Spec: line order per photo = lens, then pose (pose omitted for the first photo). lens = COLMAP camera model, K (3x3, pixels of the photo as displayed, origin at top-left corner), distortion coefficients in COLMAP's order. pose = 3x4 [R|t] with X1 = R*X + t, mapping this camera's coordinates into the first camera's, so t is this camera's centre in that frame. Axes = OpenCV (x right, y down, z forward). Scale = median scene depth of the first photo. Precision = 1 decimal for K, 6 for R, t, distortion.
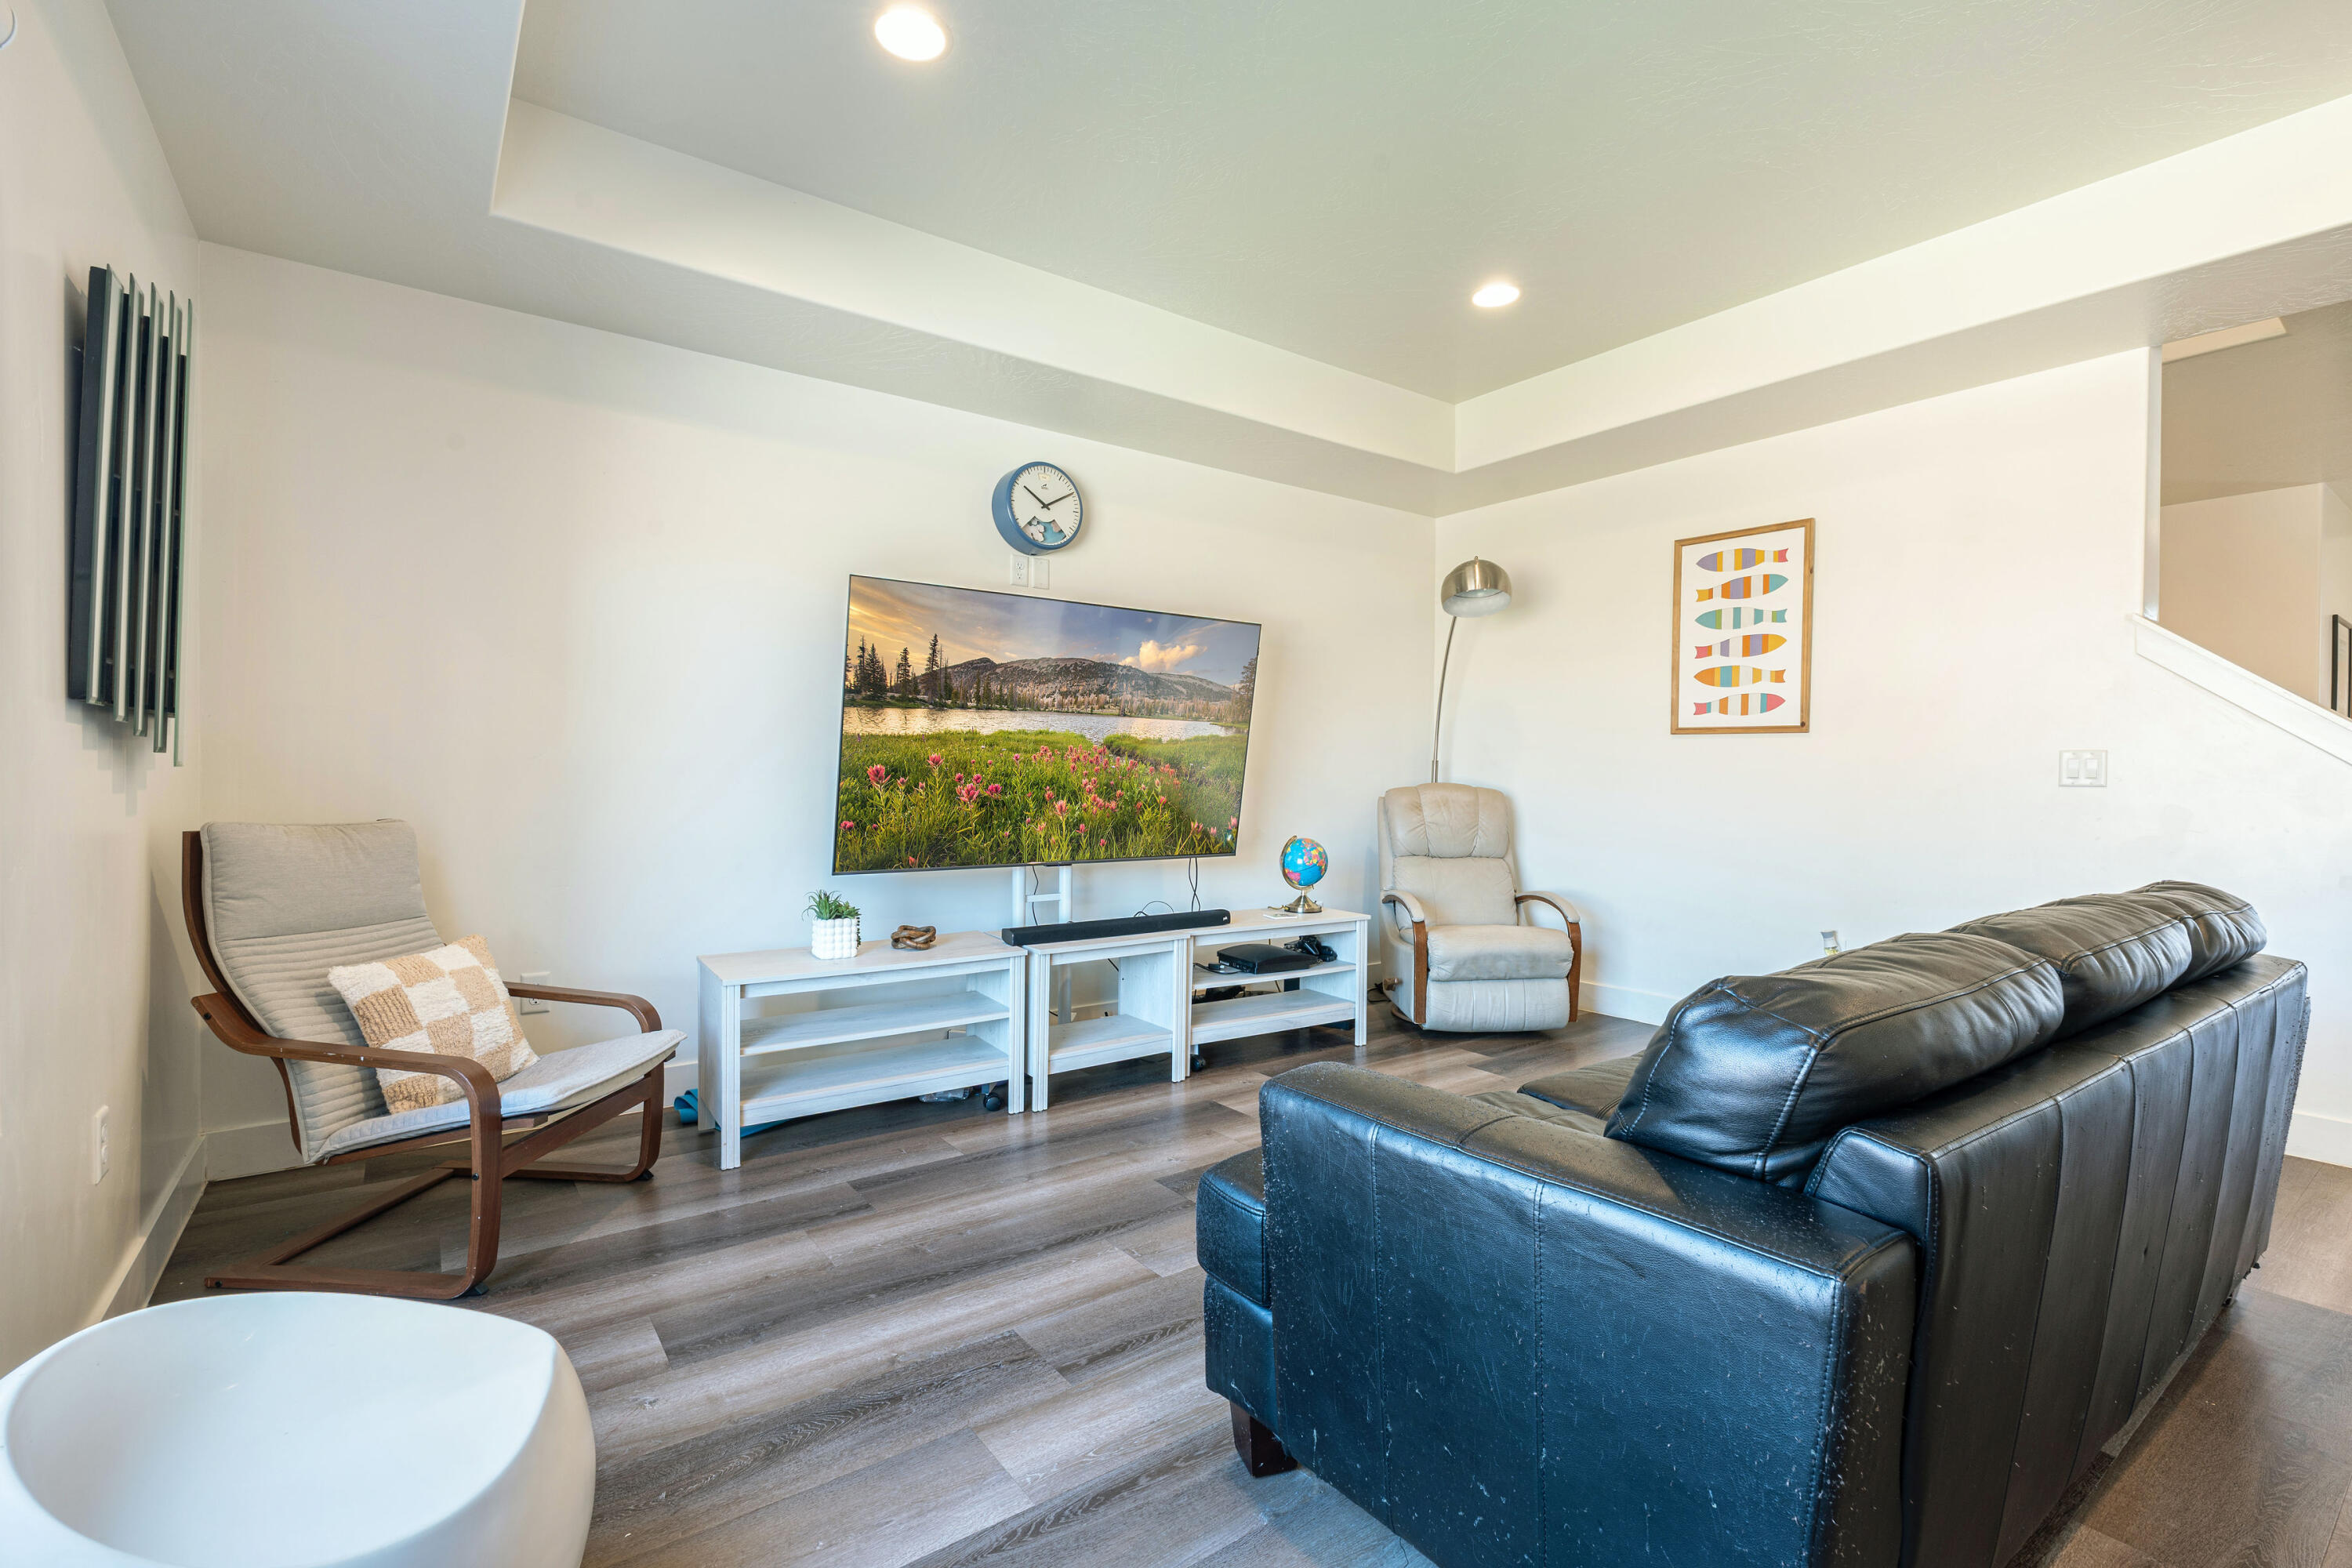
lens RADIAL K [[1047.6, 0, 1177.5], [0, 1047.6, 782.0], [0, 0, 1]] dist [-0.000312, -0.000372]
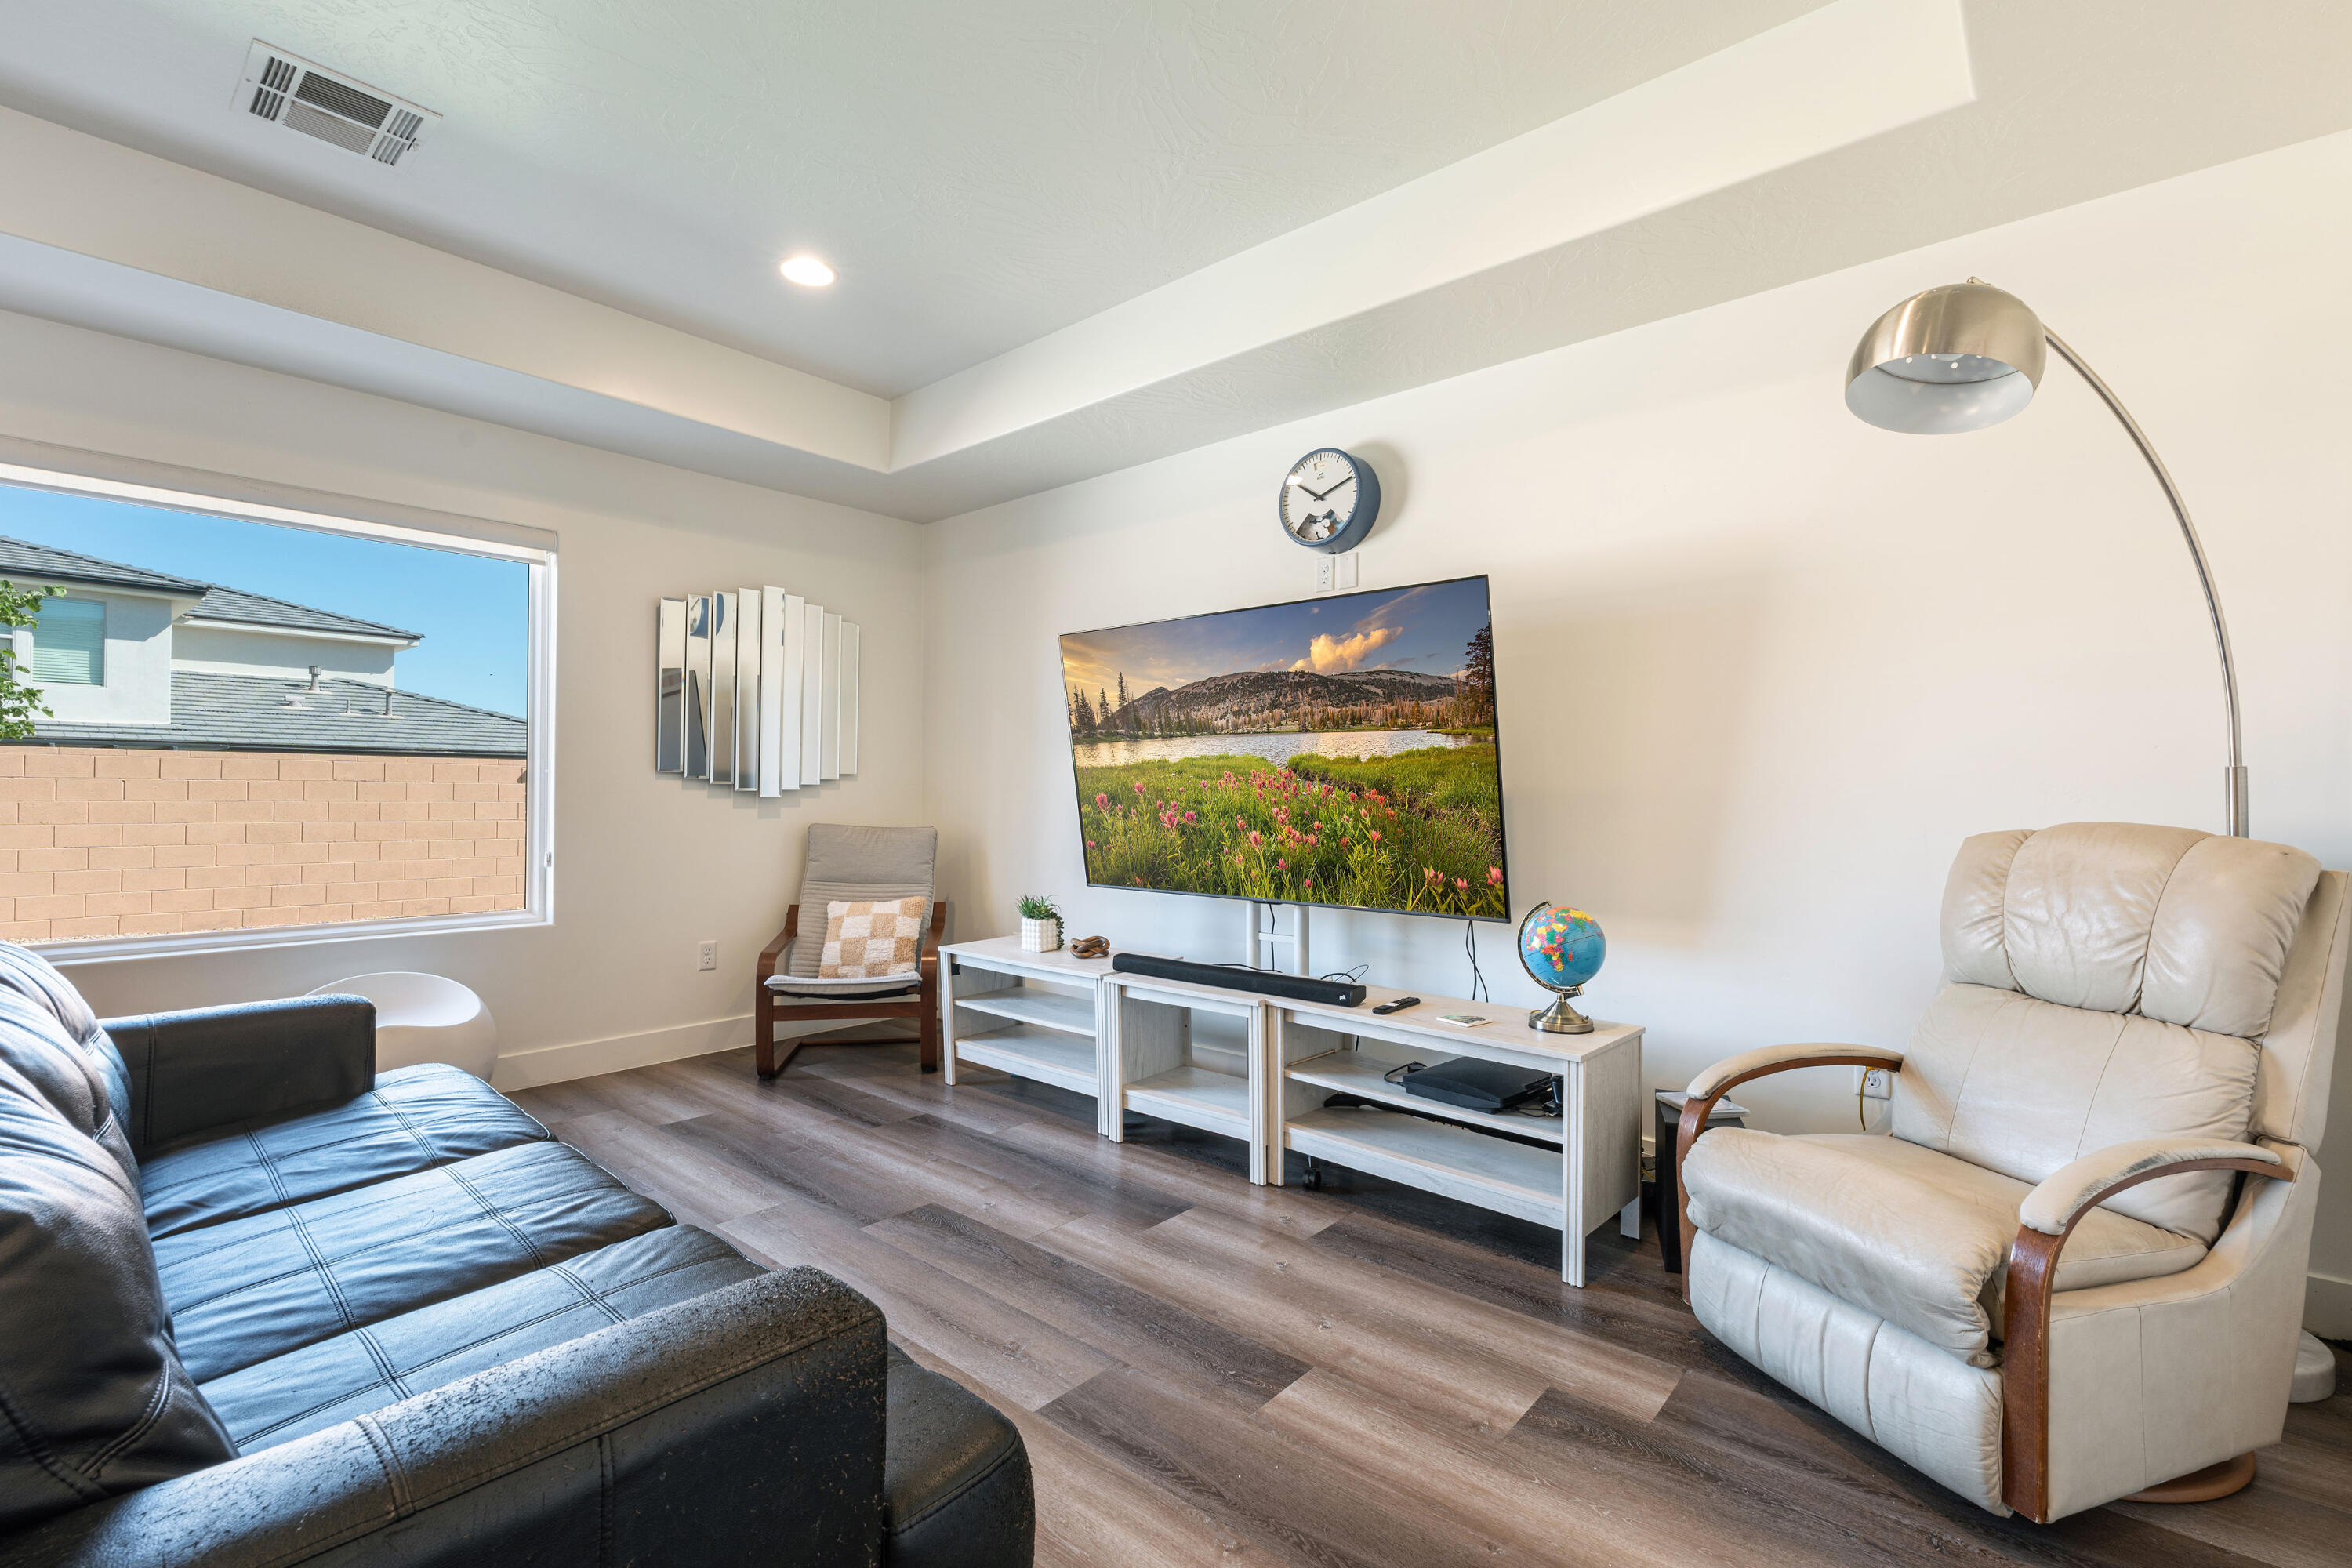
lens RADIAL K [[1047.6, 0, 1177.5], [0, 1047.6, 782.0], [0, 0, 1]] dist [-0.000312, -0.000372]
pose [[0.217118, -0.014171, -0.976042, 0.752350], [-0.007813, 0.999837, -0.016254, -0.009386], [0.976114, 0.011154, 0.216972, 0.739778]]
